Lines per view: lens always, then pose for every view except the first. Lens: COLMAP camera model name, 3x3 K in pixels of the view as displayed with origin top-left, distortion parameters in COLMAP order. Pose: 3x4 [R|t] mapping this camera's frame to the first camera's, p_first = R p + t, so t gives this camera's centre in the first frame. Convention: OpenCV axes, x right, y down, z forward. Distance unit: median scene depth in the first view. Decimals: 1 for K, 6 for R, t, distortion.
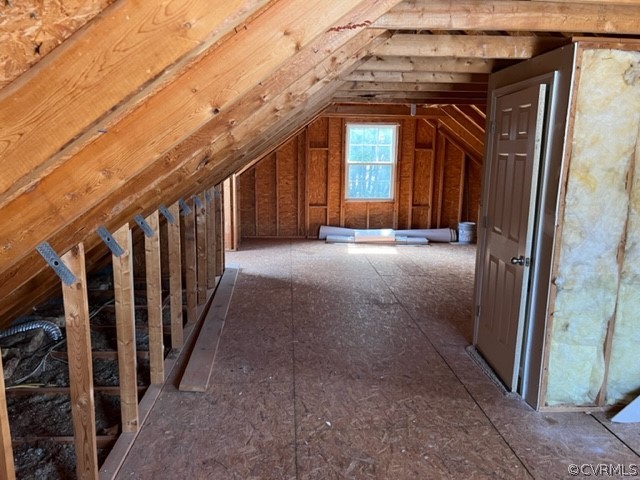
lens RADIAL K [[484.1, 0, 319.3], [0, 484.1, 238.9], [0, 0, 1]] dist [0.003916, -0.000651]
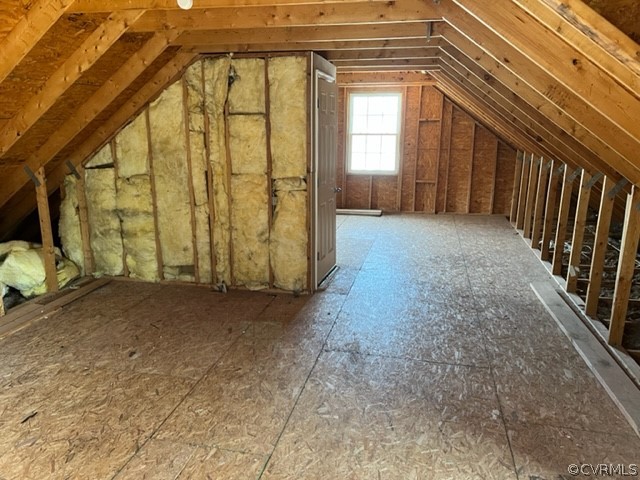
lens RADIAL K [[484.1, 0, 320.0], [0, 484.1, 241.3], [0, 0, 1]] dist [0.003916, -0.000651]
pose [[-0.959904, -0.085227, 0.267058, 0.002930], [0.030294, 0.915547, 0.401070, -0.281629], [-0.278686, 0.393079, -0.876255, 1.574179]]
